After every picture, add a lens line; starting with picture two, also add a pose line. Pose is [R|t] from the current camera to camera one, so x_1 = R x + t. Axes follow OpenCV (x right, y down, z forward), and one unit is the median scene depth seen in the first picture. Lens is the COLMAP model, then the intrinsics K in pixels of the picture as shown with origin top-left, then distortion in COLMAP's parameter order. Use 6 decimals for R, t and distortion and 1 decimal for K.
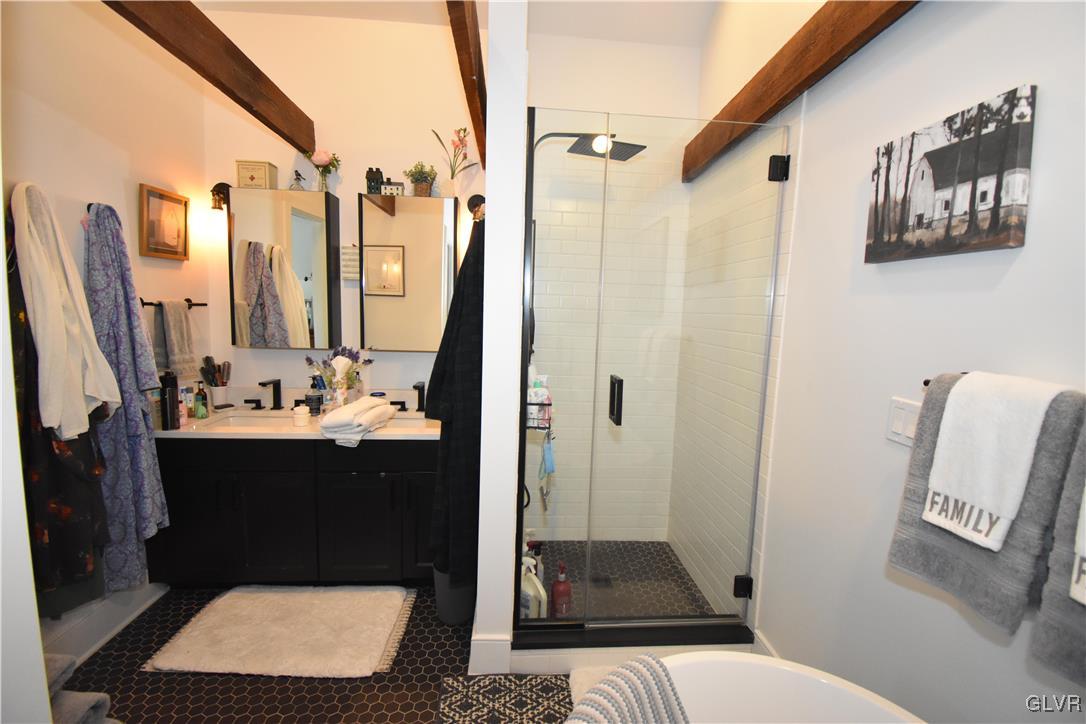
lens RADIAL K [[478.0, 0, 546.1], [0, 478.0, 362.7], [0, 0, 1]] dist [0.020307, -0.026912]
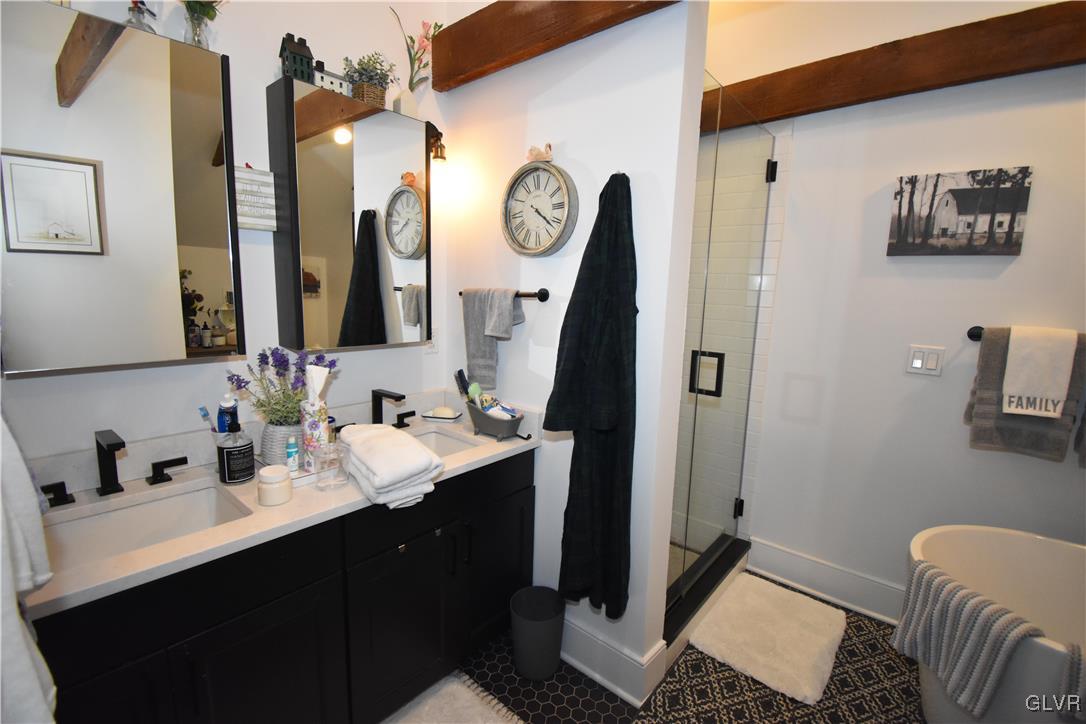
lens RADIAL K [[478.0, 0, 546.1], [0, 478.0, 362.7], [0, 0, 1]] dist [0.020307, -0.026912]
pose [[0.700337, -0.115857, 0.704347, -0.986770], [0.067713, 0.993073, 0.096022, -0.082046], [-0.710594, -0.019554, 0.703331, 0.614670]]
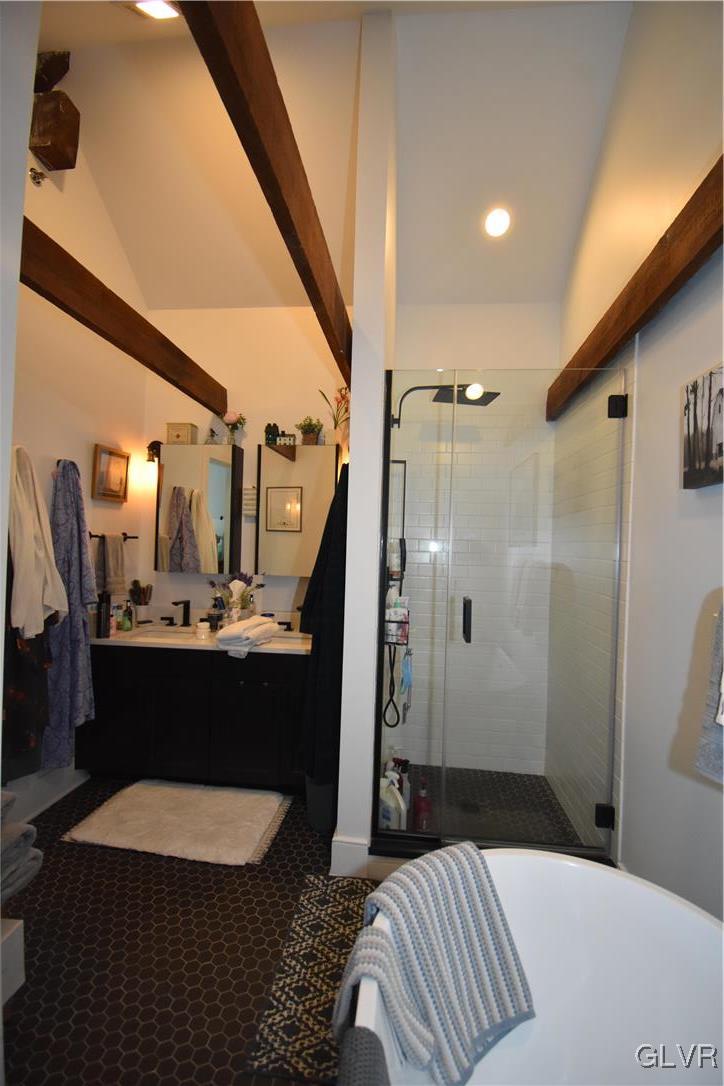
lens RADIAL K [[478.0, 0, 363.5], [0, 478.0, 543.4], [0, 0, 1]] dist [0.020307, -0.026912]
pose [[0.983160, -0.005005, -0.182679, 0.135007], [-0.016705, 0.992979, -0.117107, 0.044611], [0.181983, 0.118186, 0.976173, -0.144669]]
